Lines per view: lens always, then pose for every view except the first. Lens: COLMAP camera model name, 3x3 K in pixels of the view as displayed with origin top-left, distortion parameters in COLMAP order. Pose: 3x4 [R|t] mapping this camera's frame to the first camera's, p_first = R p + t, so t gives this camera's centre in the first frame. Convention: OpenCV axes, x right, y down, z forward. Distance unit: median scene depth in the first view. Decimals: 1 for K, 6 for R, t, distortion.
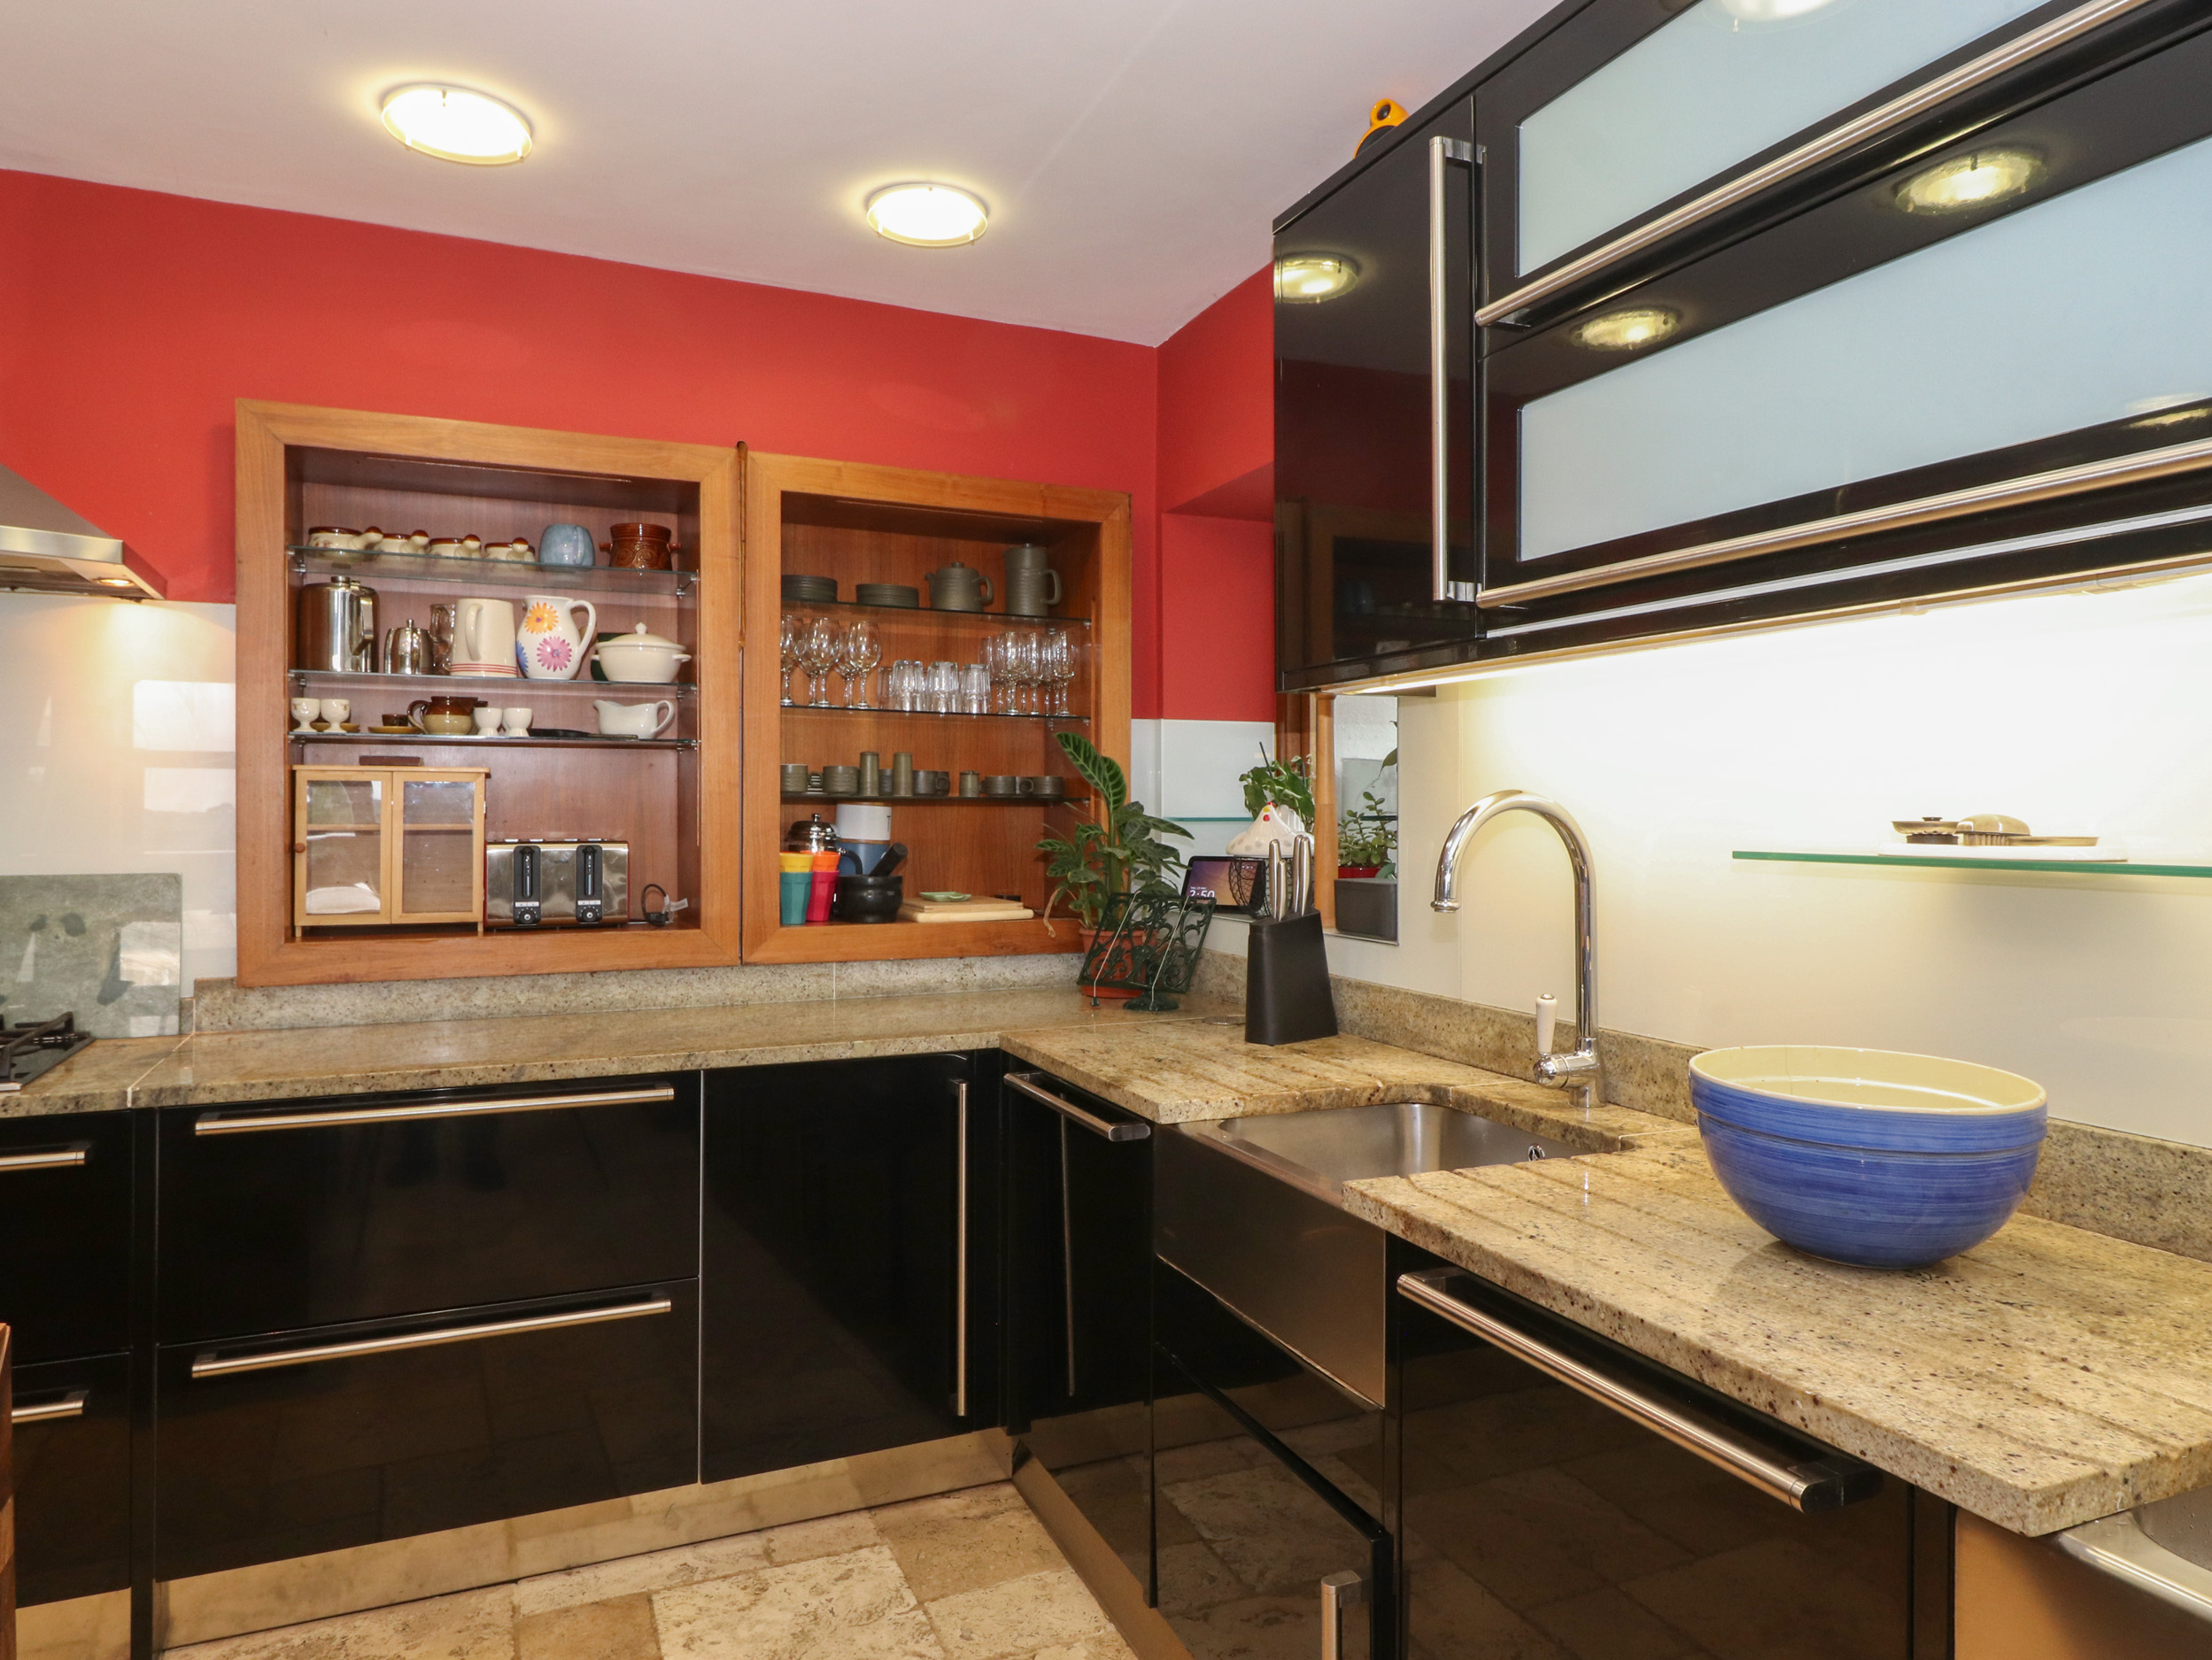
lens RADIAL K [[1366.2, 0, 1144.3], [0, 1366.2, 812.2], [0, 0, 1]] dist [0.001476, -0.004880]
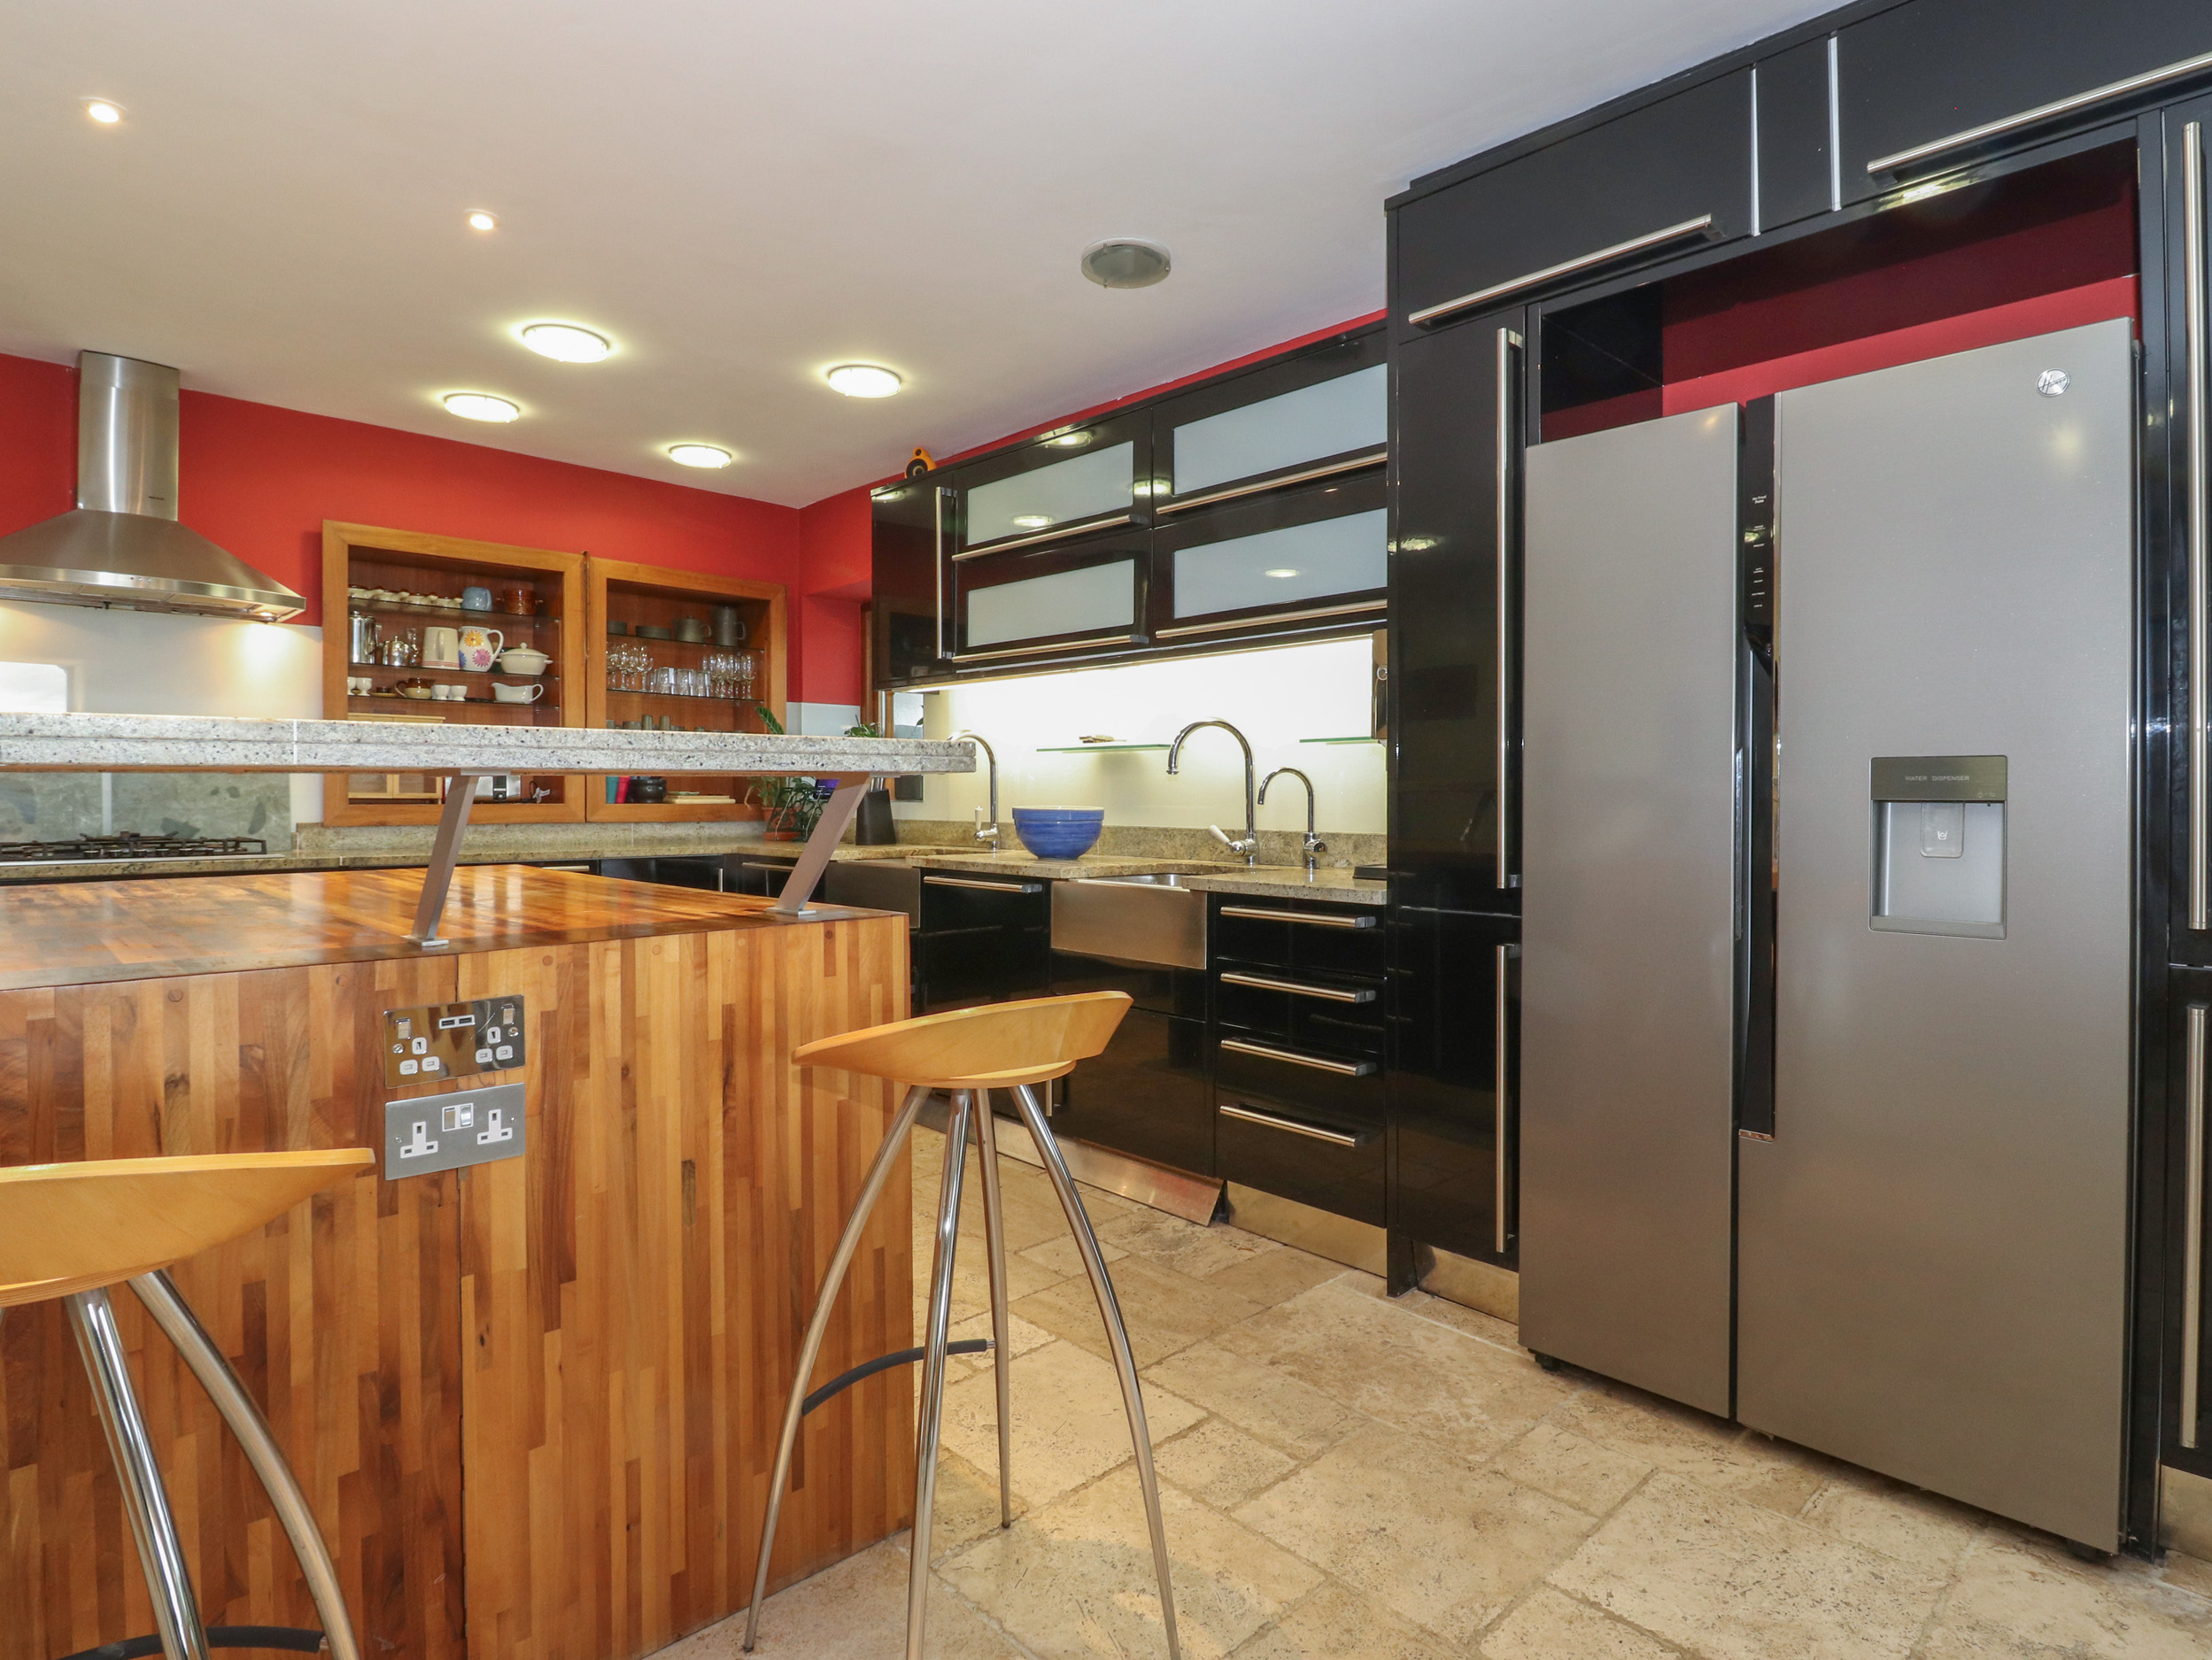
lens RADIAL K [[1210.3, 0, 1101.2], [0, 1210.3, 796.4], [0, 0, 1]] dist [0.004619, -0.006286]
pose [[0.944799, 0.003886, 0.327626, -0.170154], [-0.002676, 0.999988, -0.004142, 0.081323], [-0.327638, 0.003036, 0.944798, -0.876381]]
